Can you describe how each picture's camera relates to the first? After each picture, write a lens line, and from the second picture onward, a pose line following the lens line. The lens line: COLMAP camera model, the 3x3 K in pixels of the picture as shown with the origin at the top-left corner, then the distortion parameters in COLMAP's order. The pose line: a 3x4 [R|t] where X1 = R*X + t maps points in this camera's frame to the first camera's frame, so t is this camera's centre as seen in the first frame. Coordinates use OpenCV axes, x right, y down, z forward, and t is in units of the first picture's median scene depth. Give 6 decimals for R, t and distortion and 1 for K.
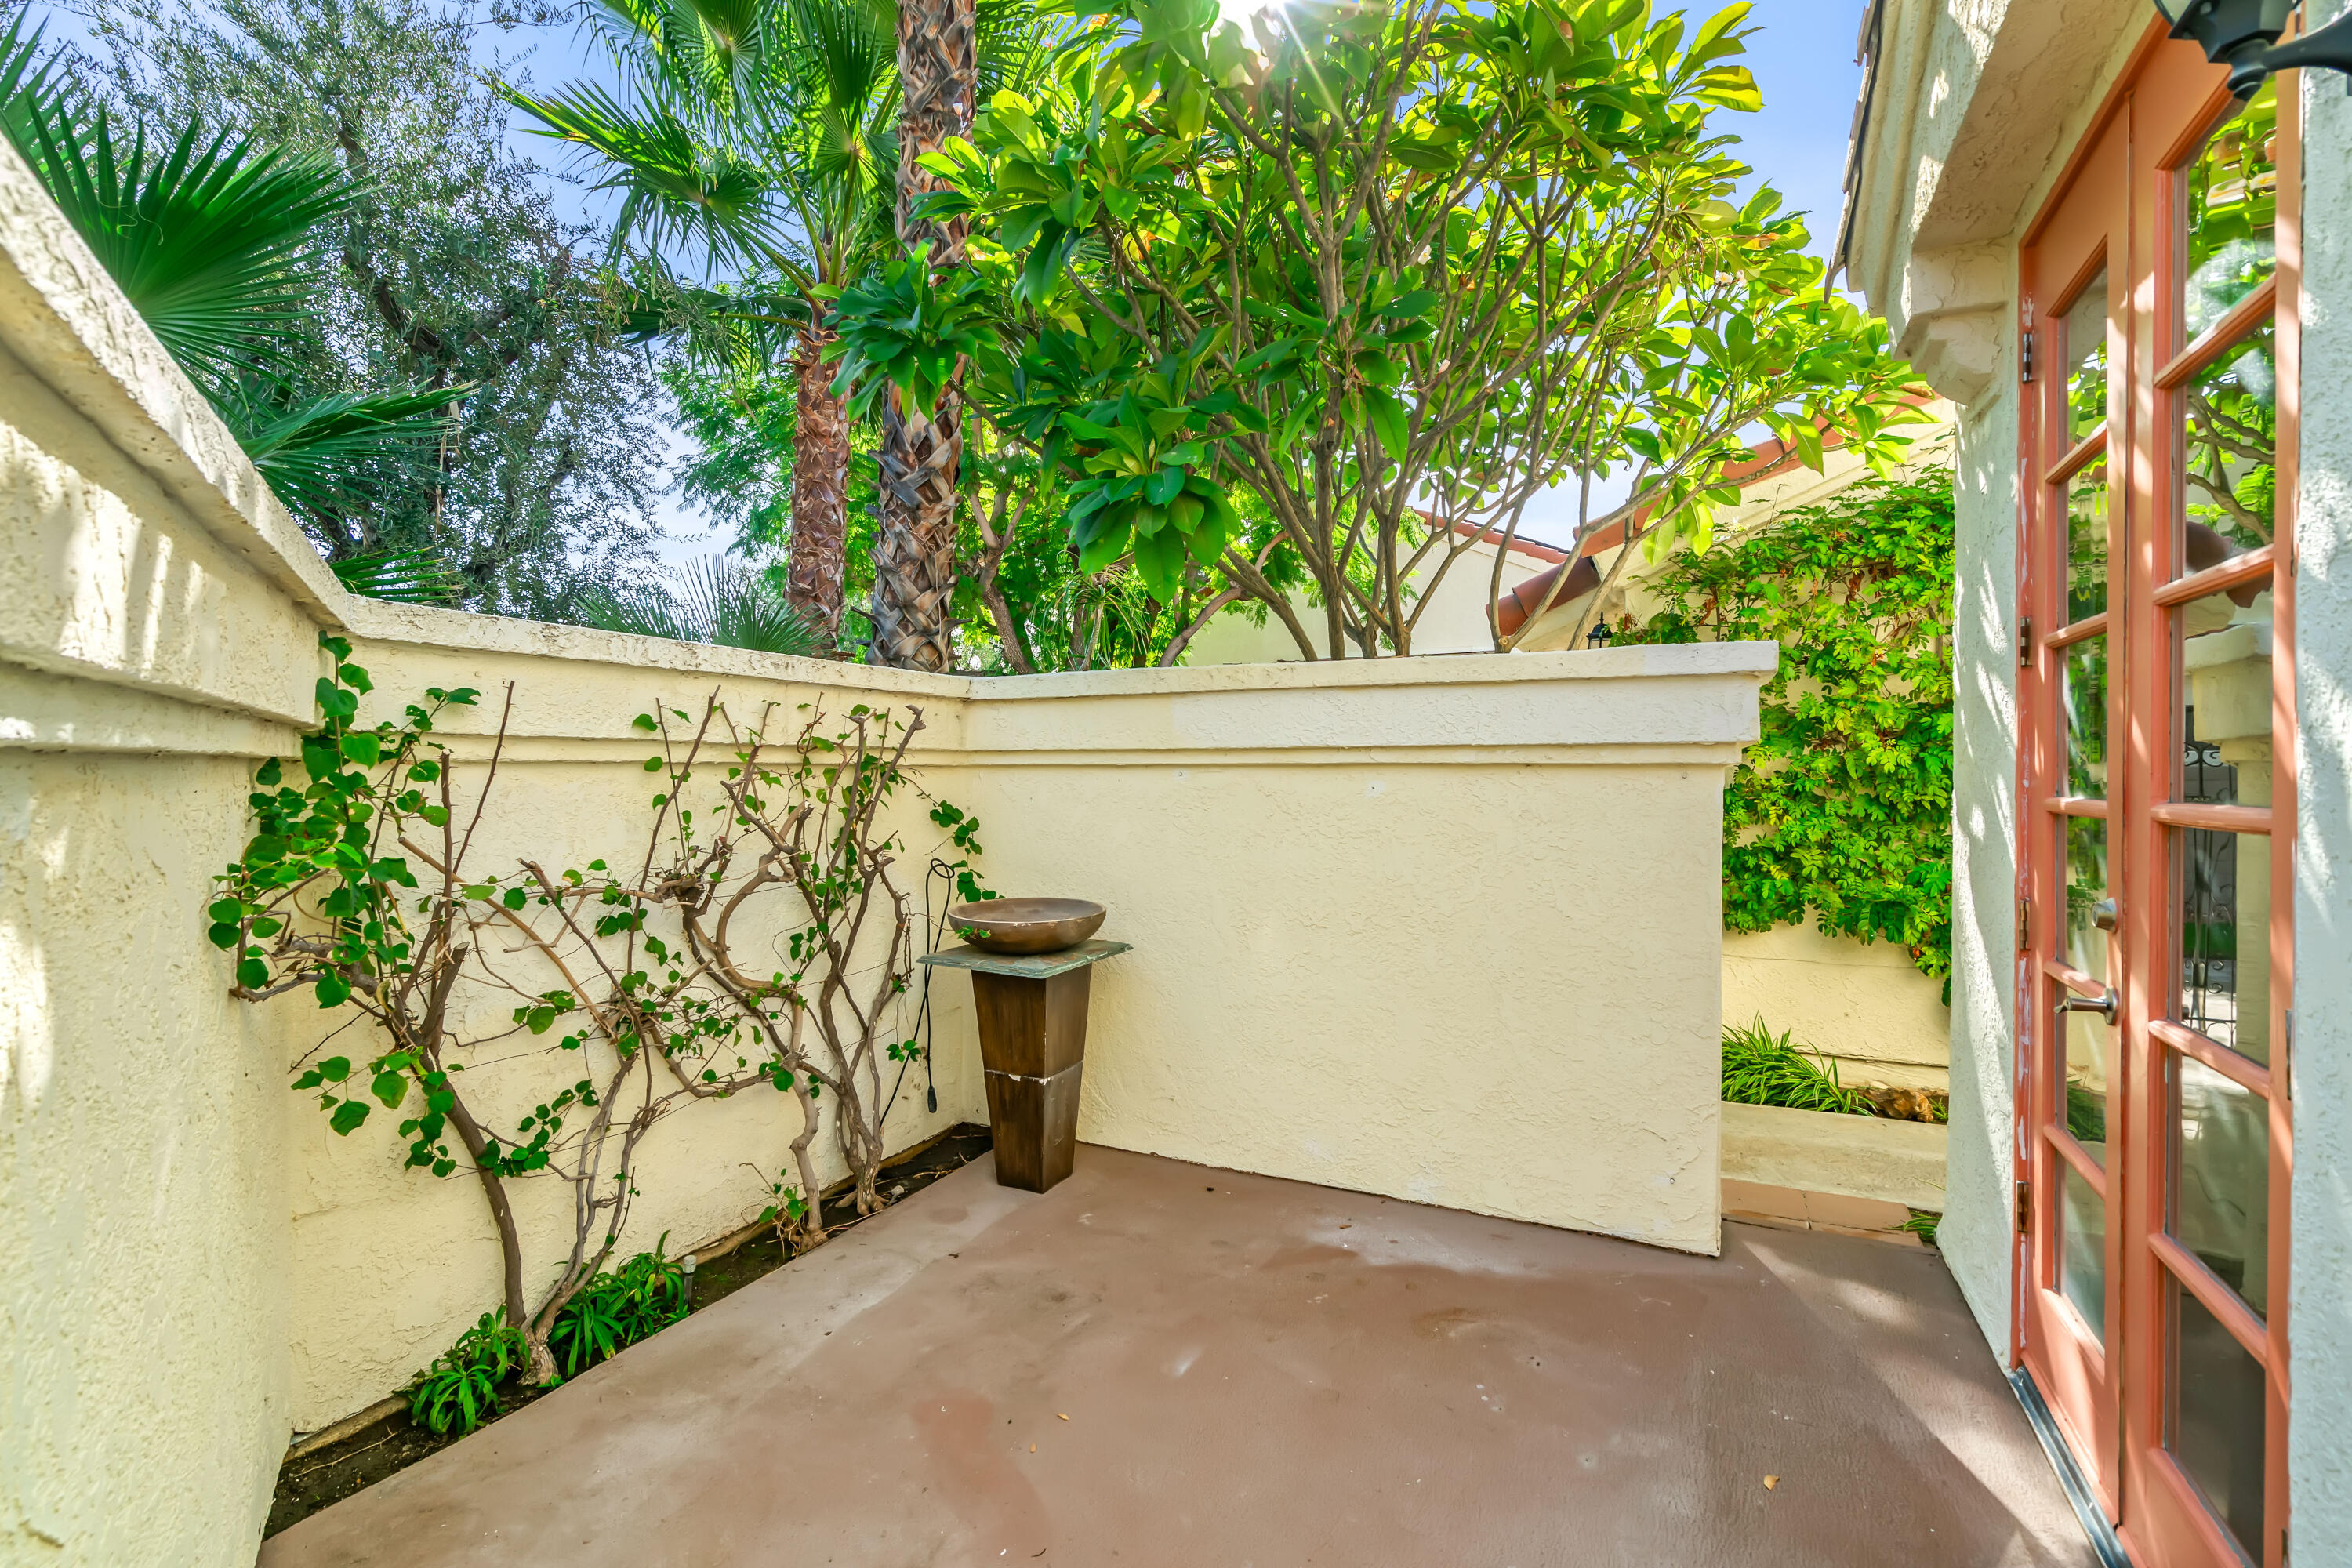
lens RADIAL K [[1098.0, 0, 1192.1], [0, 1098.0, 788.7], [0, 0, 1]] dist [-0.002656, 0.003248]
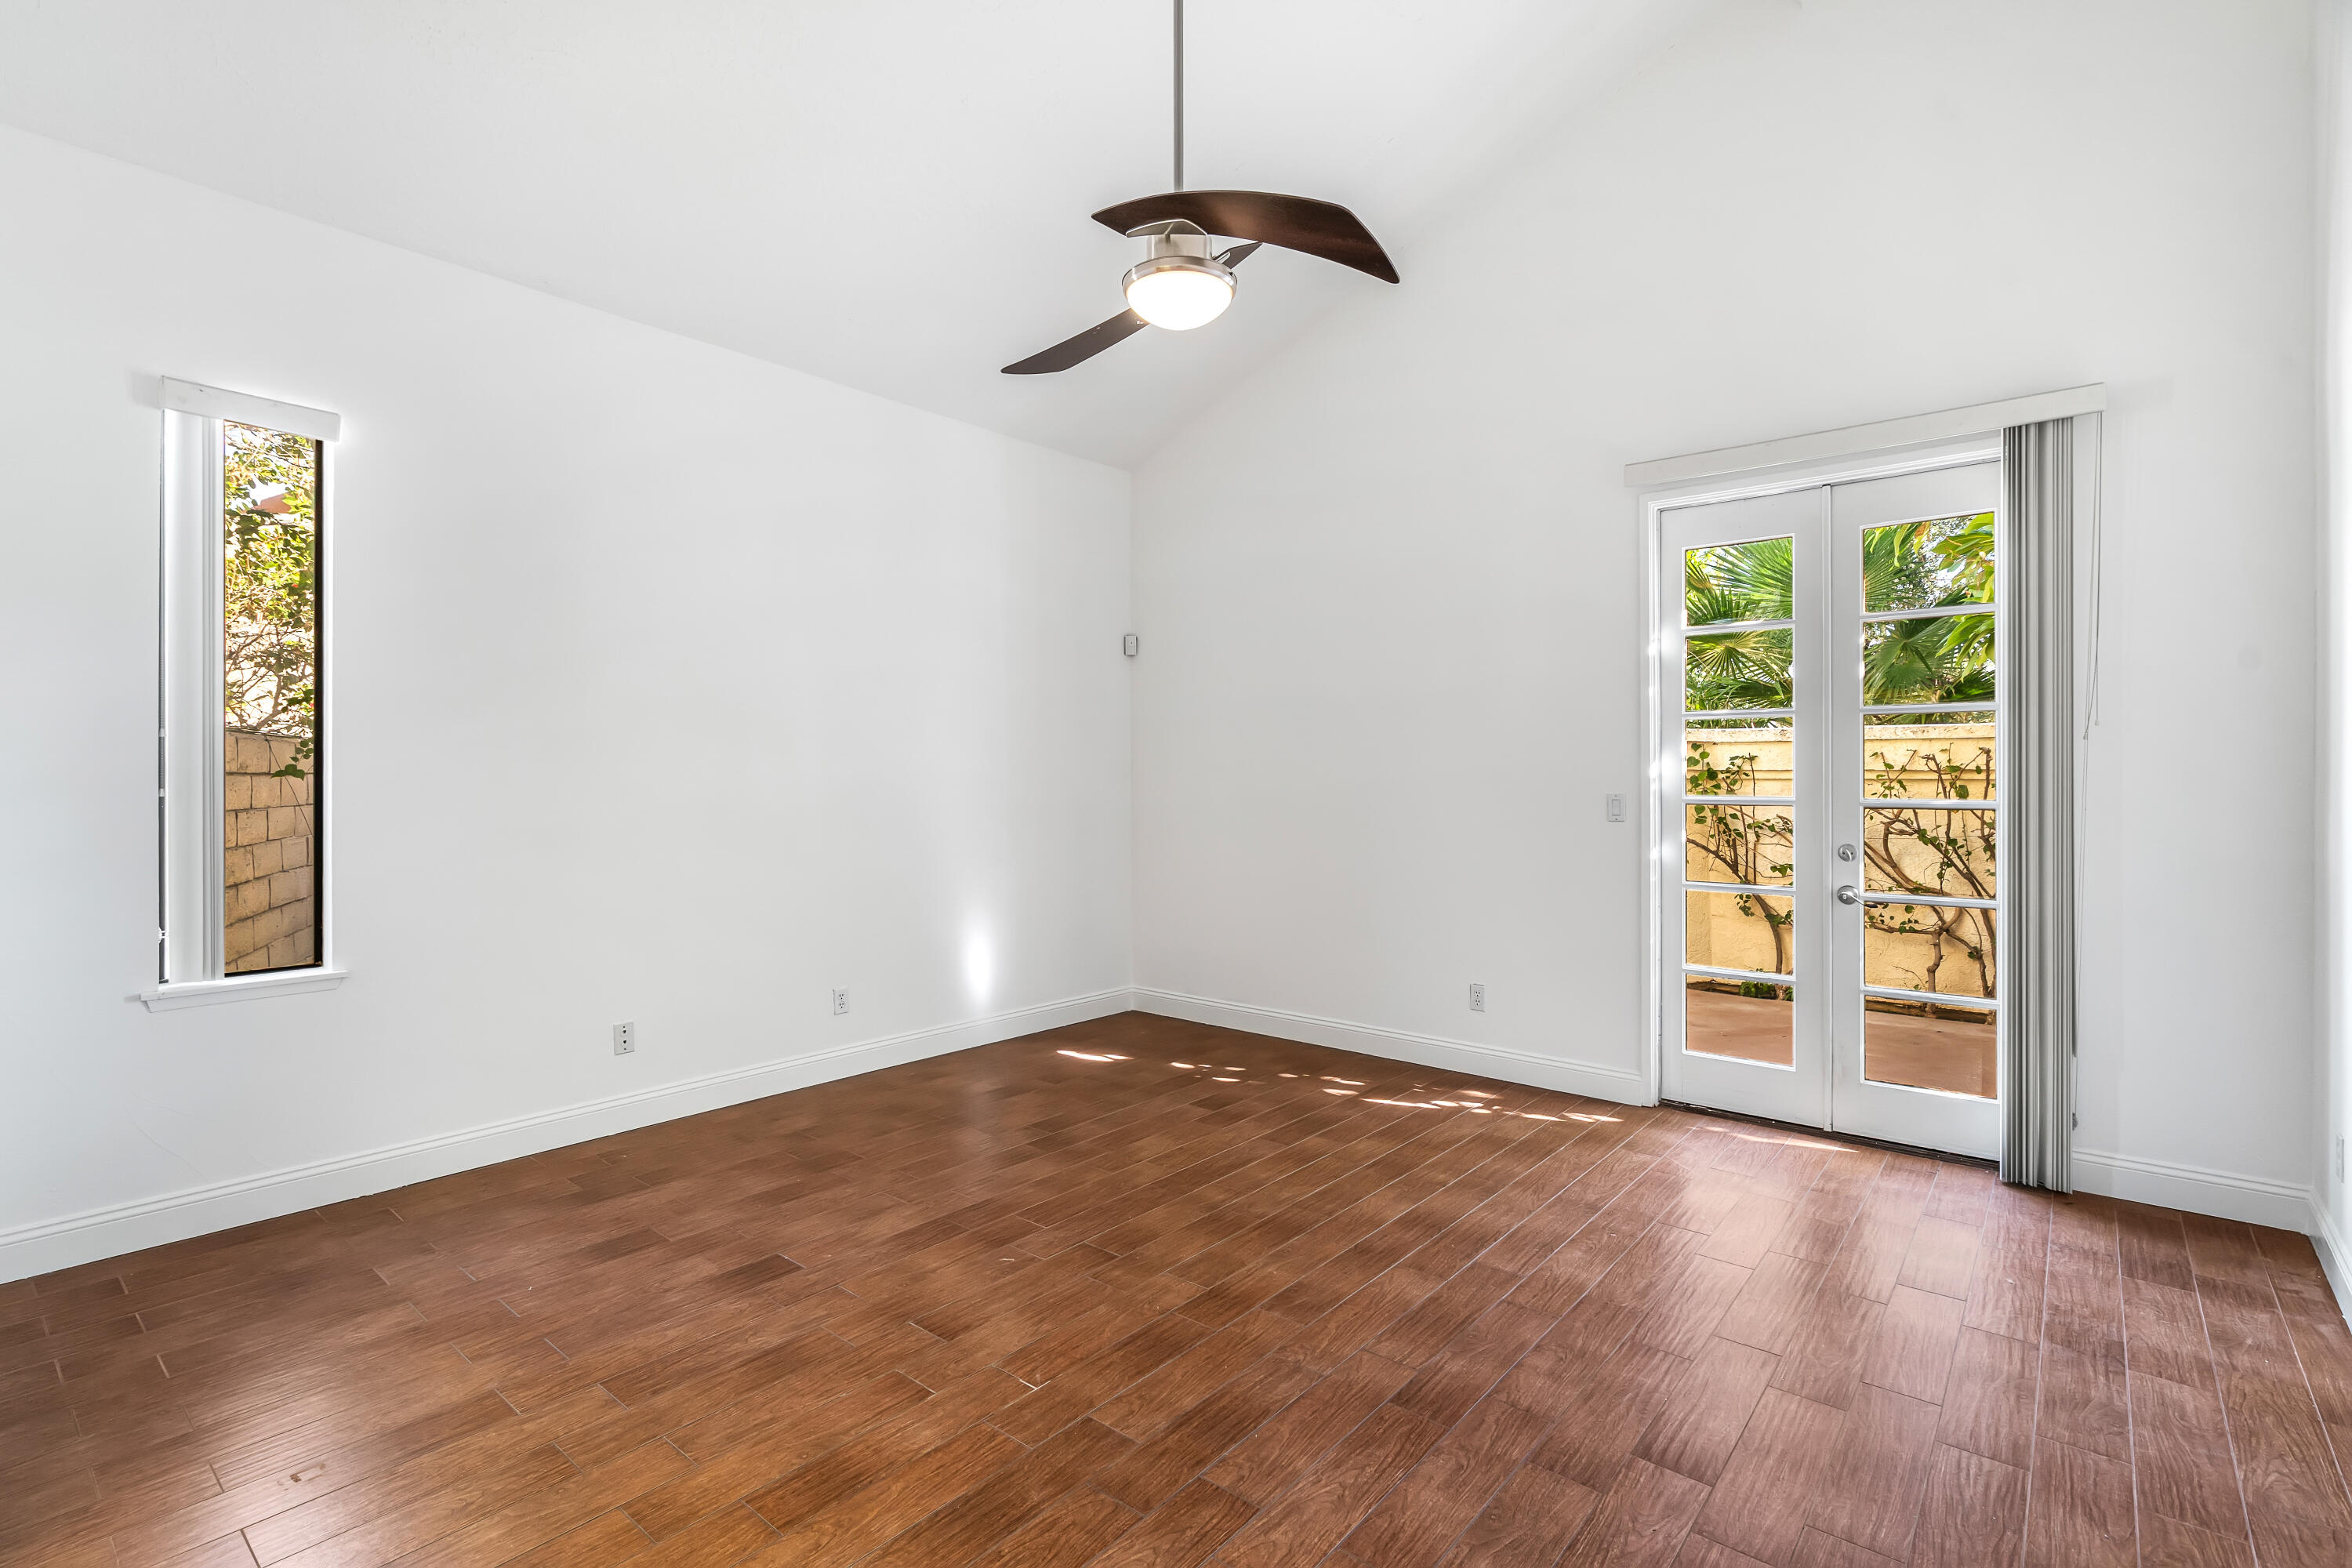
lens RADIAL K [[1098.0, 0, 1215.9], [0, 1098.0, 769.5], [0, 0, 1]] dist [-0.002656, 0.003248]
pose [[-0.225794, -0.011784, -0.974104, 1.999876], [-0.016775, 0.999826, -0.008207, -0.001792], [0.974031, 0.014488, -0.225953, 0.189560]]
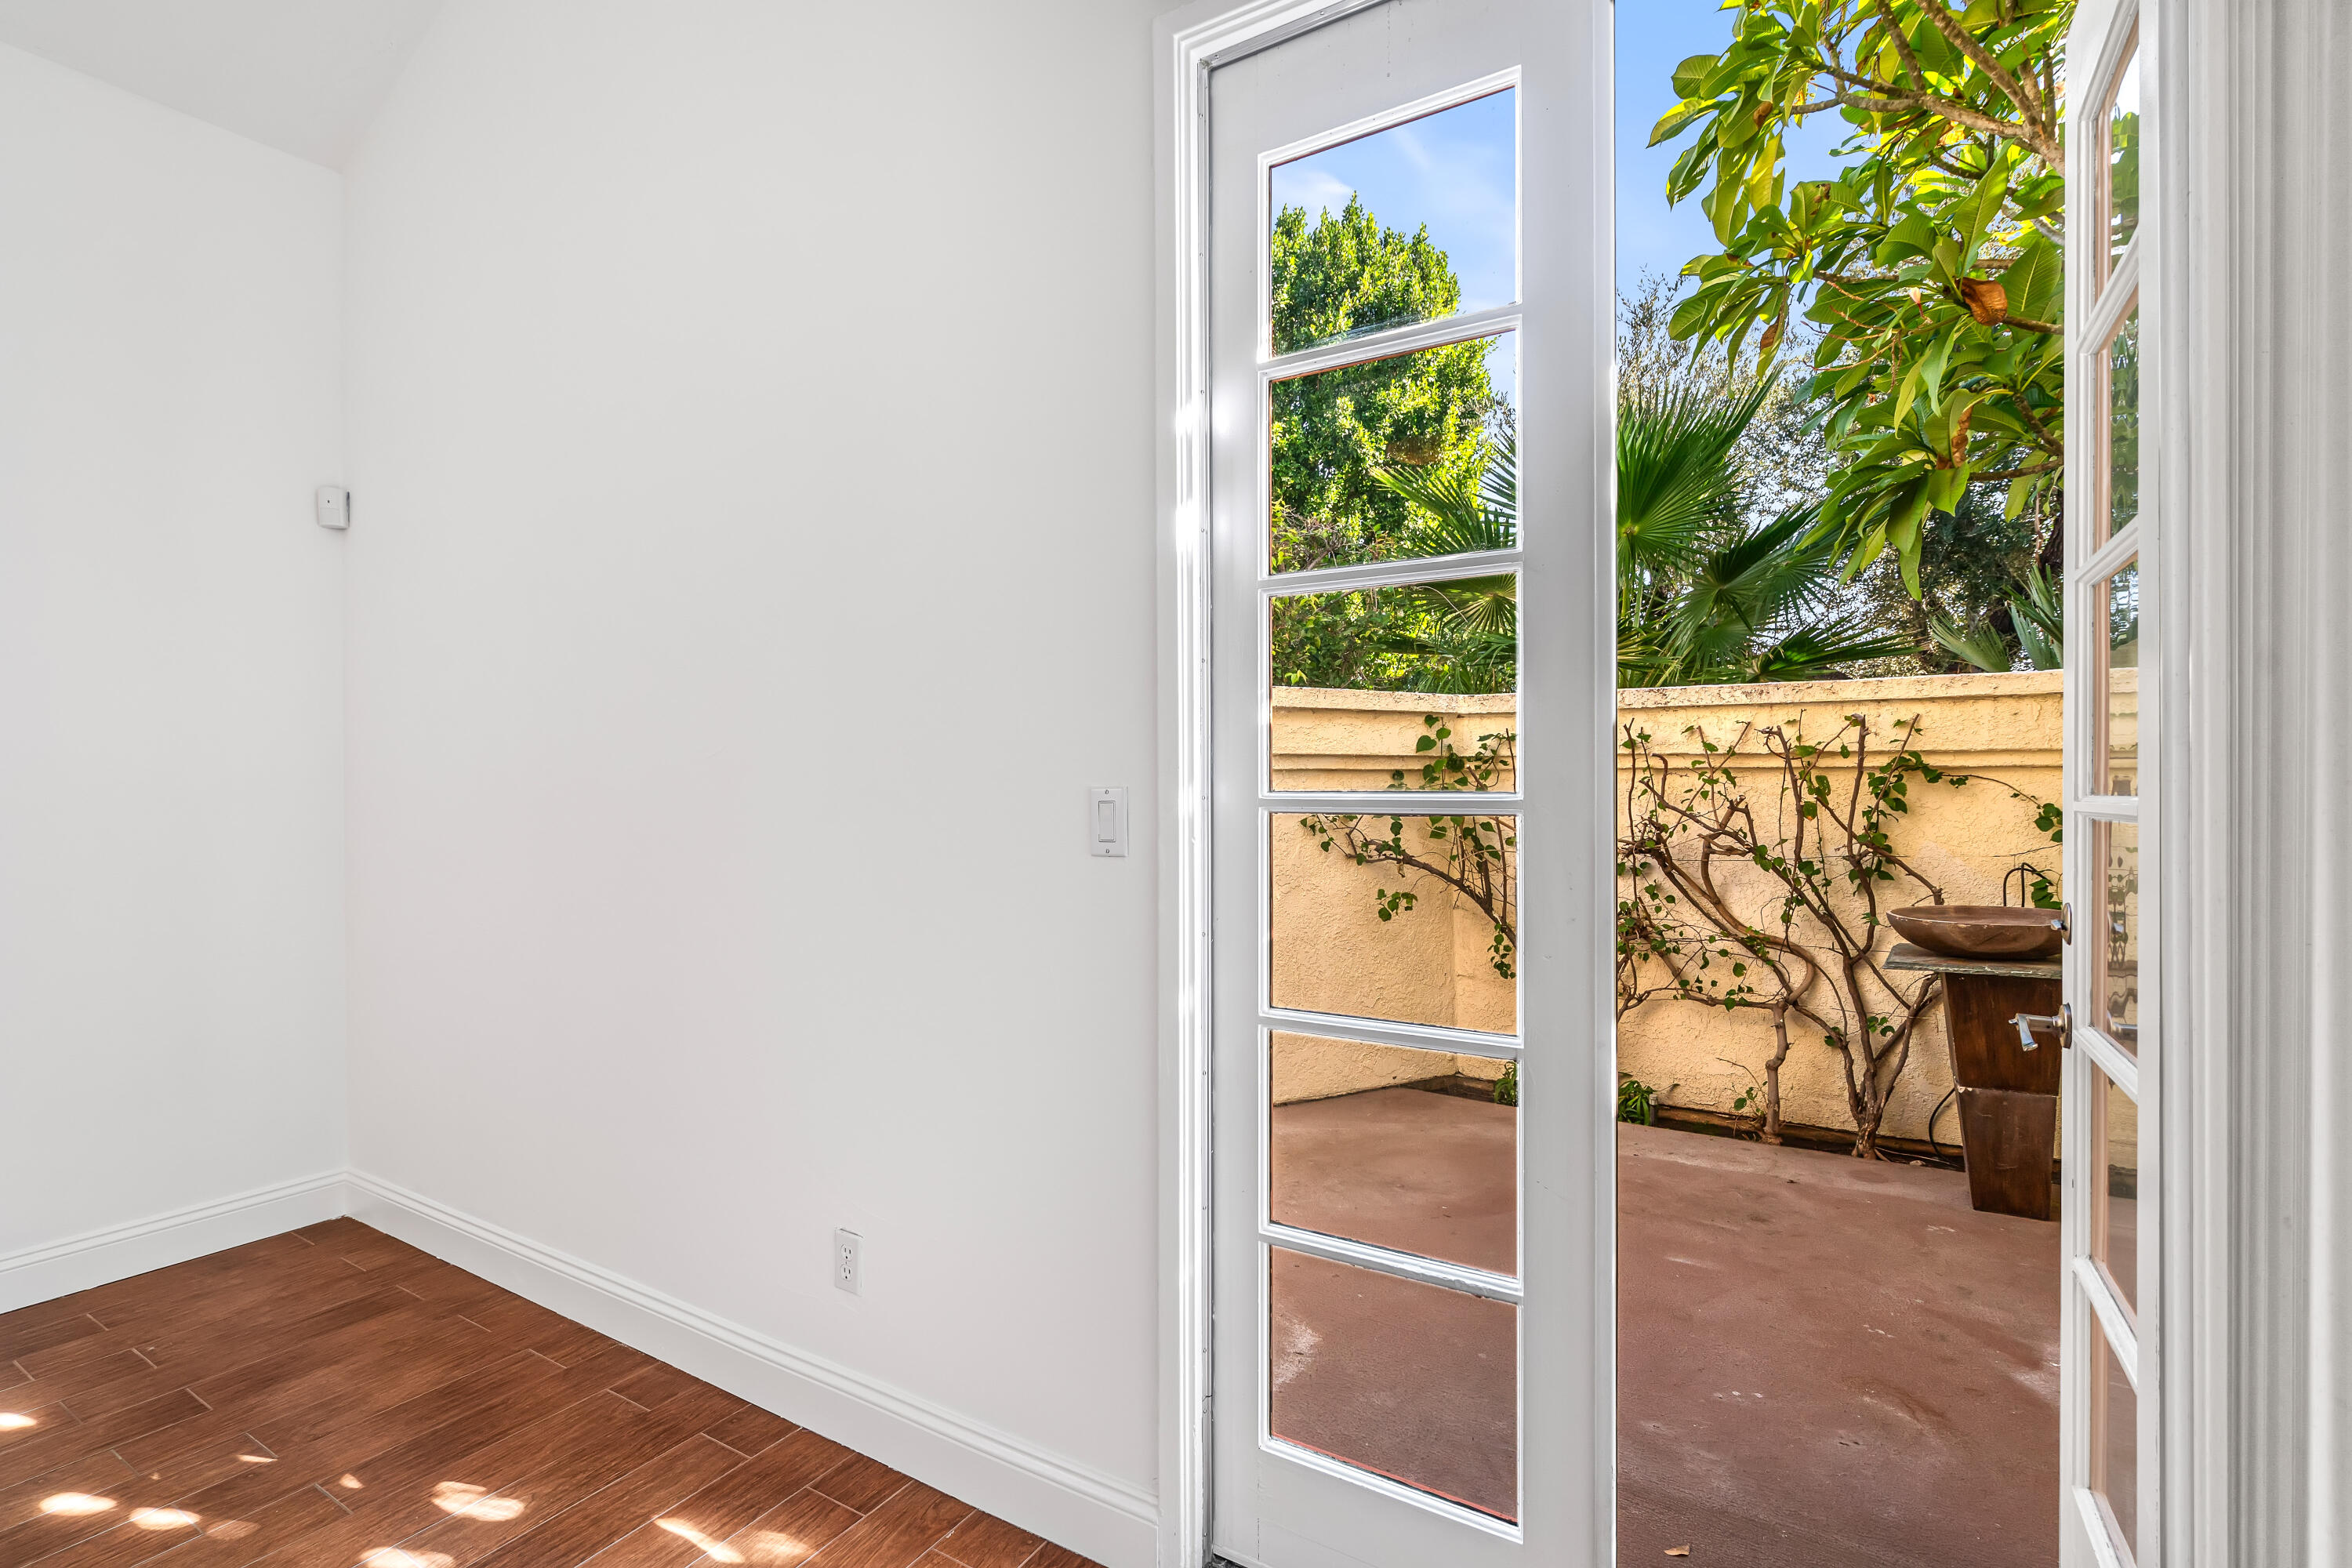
lens RADIAL K [[1098.0, 0, 1182.5], [0, 1098.0, 785.5], [0, 0, 1]] dist [-0.002656, 0.003248]
pose [[-0.104492, -0.000976, -0.994525, 1.042462], [-0.012680, 0.999920, 0.000351, 0.007503], [0.994445, 0.012647, -0.104496, 0.475114]]
